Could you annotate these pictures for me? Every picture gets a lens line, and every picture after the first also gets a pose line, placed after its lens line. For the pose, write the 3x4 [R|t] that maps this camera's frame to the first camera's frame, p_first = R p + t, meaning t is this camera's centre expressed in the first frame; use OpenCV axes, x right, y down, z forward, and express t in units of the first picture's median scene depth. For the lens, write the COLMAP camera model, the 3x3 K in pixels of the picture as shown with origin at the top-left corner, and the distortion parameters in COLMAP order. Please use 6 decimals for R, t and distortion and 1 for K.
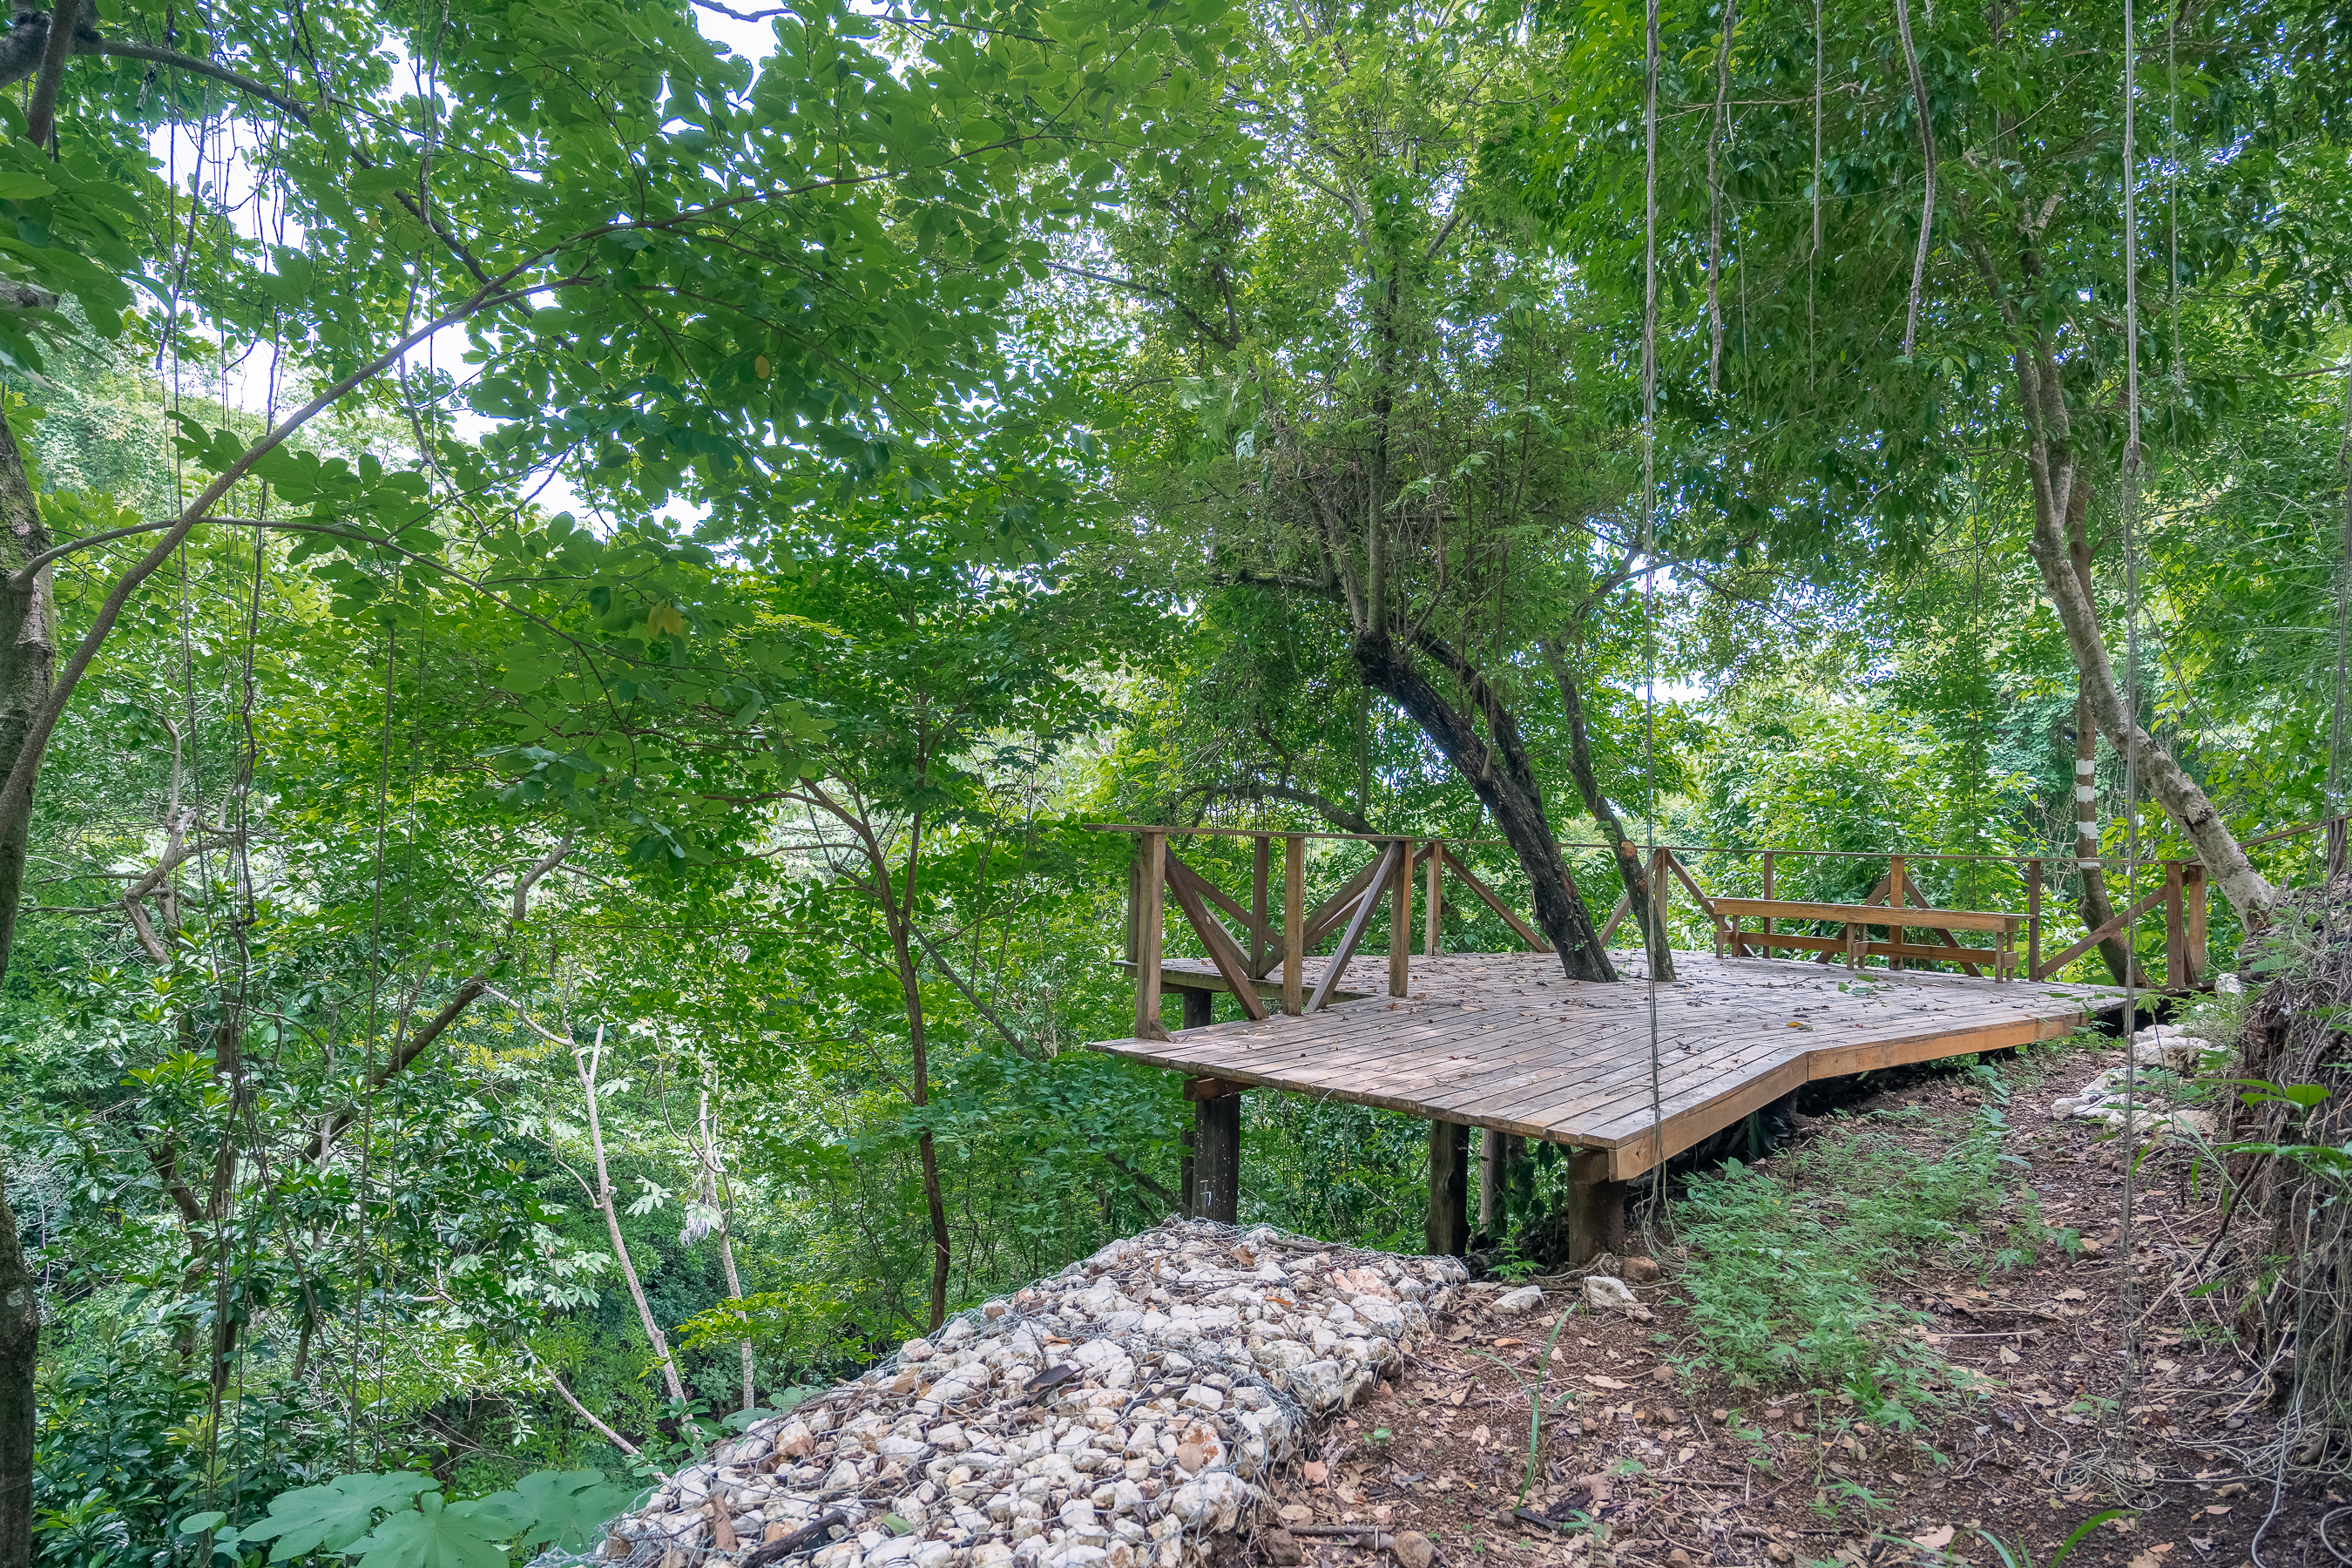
lens RADIAL K [[1287.8, 0, 1179.1], [0, 1287.8, 784.9], [0, 0, 1]] dist [-0.021260, 0.003387]
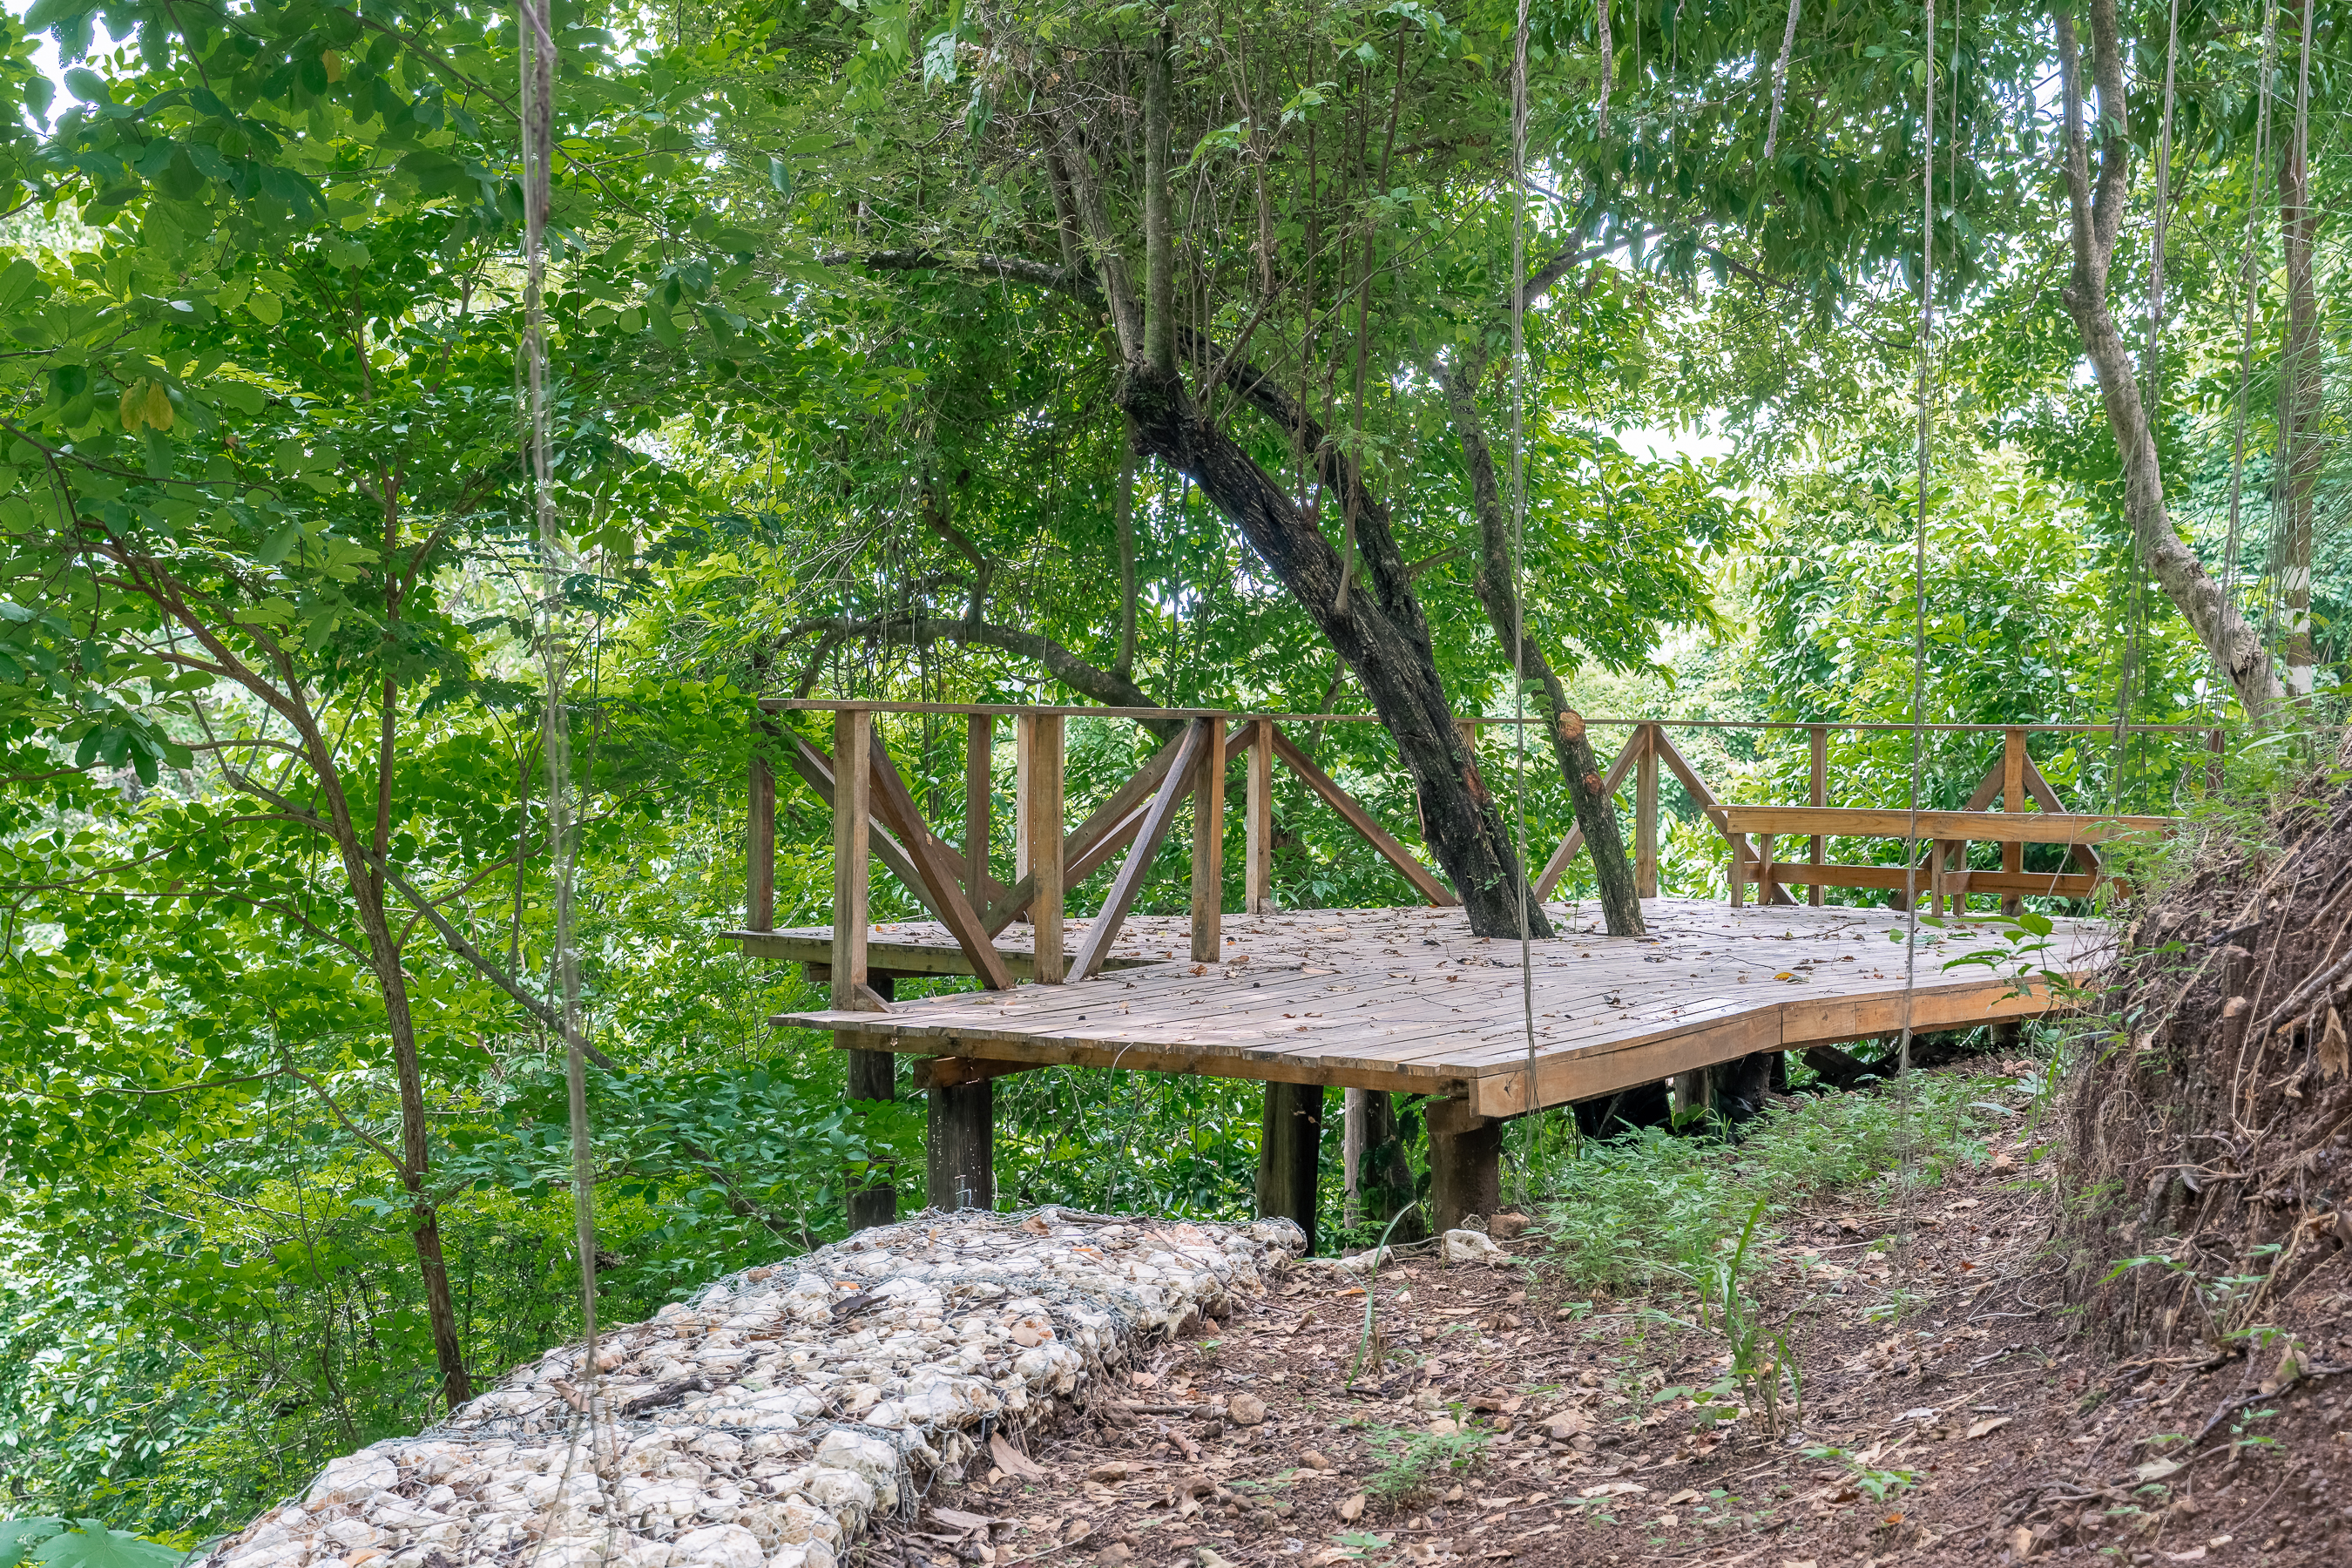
lens RADIAL K [[2979.4, 0, 1180.5], [0, 2979.4, 774.8], [0, 0, 1]] dist [0.017357, 0.000000]
pose [[0.985482, -0.021638, 0.168398, -0.075823], [0.011721, 0.998150, 0.059665, -0.013435], [-0.169377, -0.056825, 0.983912, -0.380724]]
